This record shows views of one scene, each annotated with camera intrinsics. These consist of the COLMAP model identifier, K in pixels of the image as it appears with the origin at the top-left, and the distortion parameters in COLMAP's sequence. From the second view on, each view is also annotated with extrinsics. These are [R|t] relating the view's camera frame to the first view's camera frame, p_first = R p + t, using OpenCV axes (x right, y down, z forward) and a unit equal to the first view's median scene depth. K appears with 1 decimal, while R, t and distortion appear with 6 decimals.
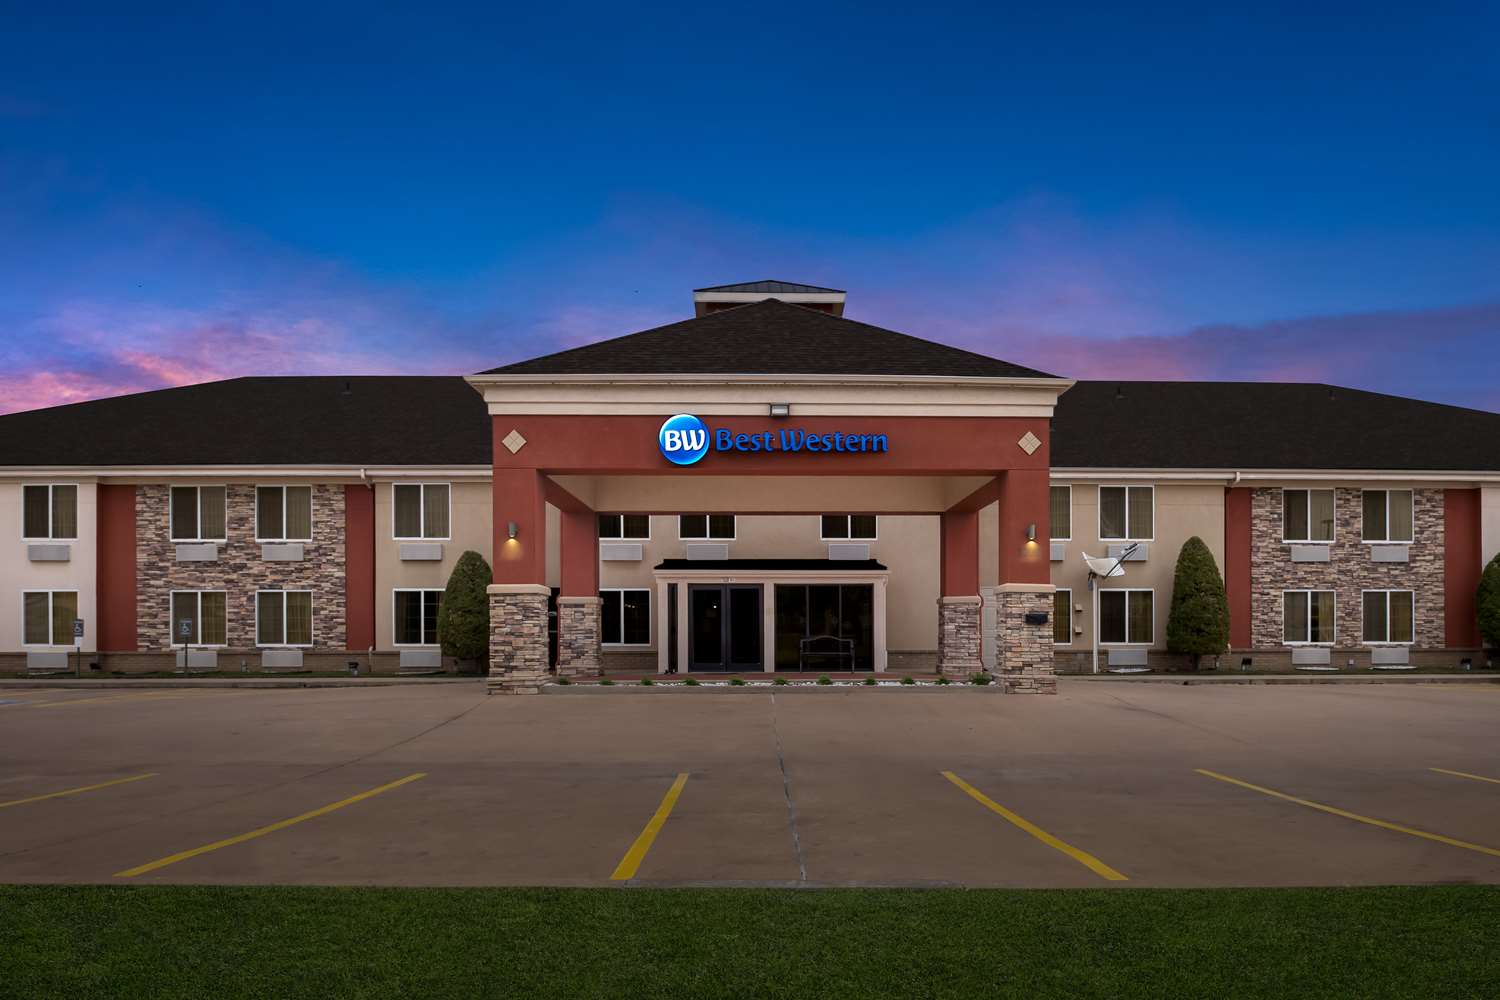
lens RADIAL K [[710.7, 0, 749.7], [0, 710.7, 509.8], [0, 0, 1]] dist [0.000127, 0.000142]
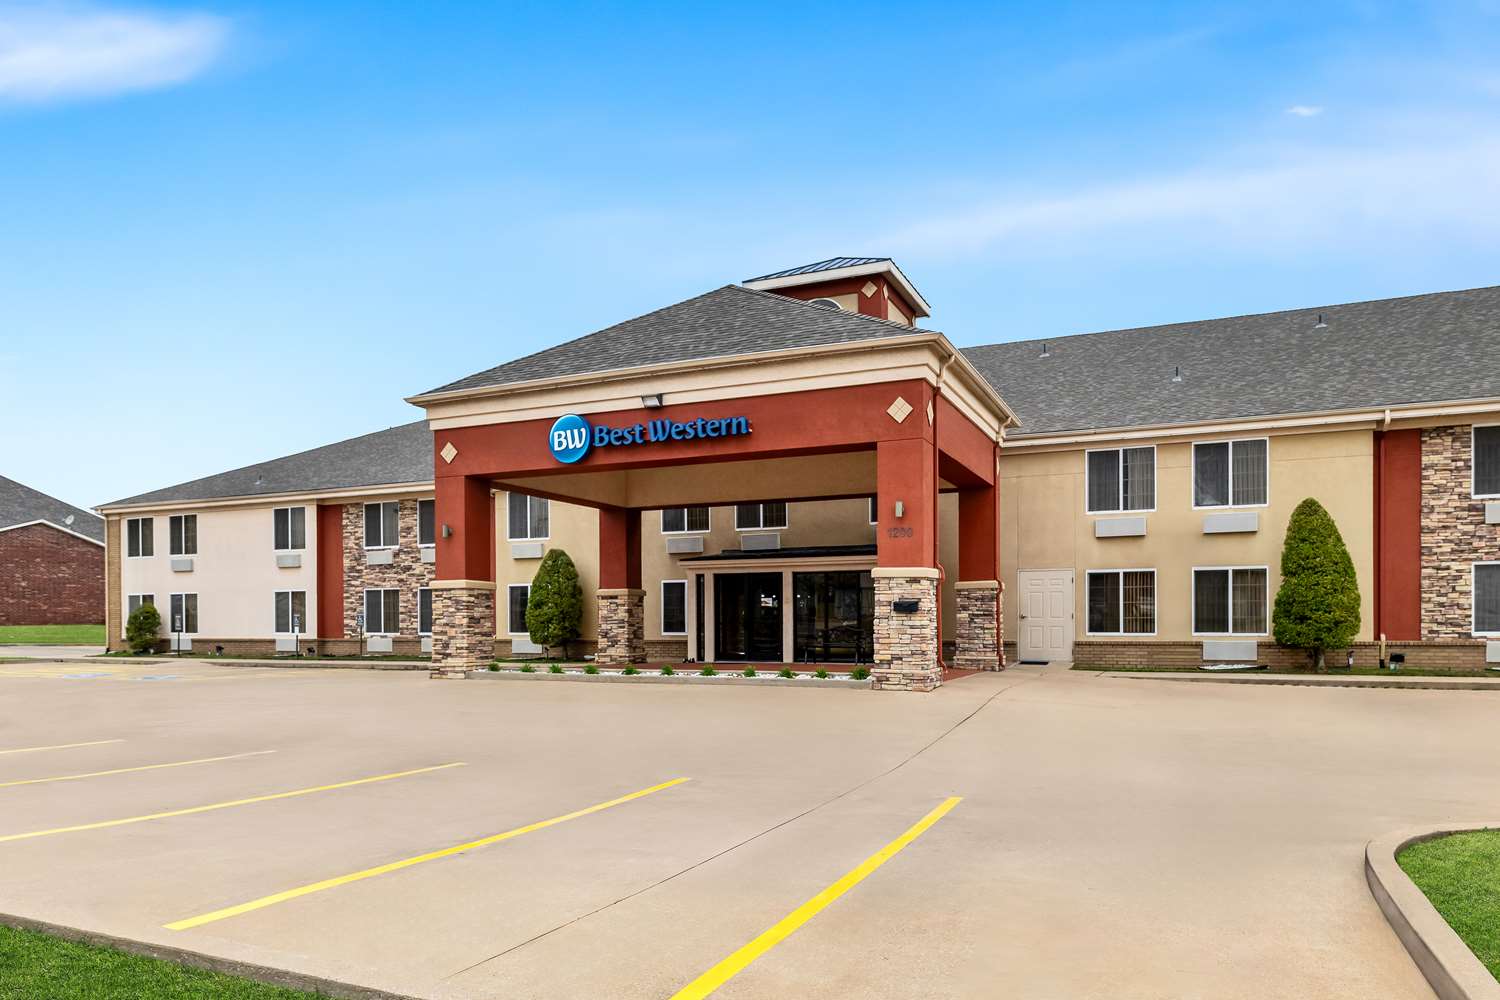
lens RADIAL K [[721.9, 0, 750.0], [0, 721.9, 500.0], [0, 0, 1]] dist [-0.000050, 0.000429]
pose [[0.945746, -0.057209, -0.319830, 0.280521], [0.058752, 0.998261, -0.004832, 0.006768], [0.319550, -0.014221, 0.947463, 0.043616]]
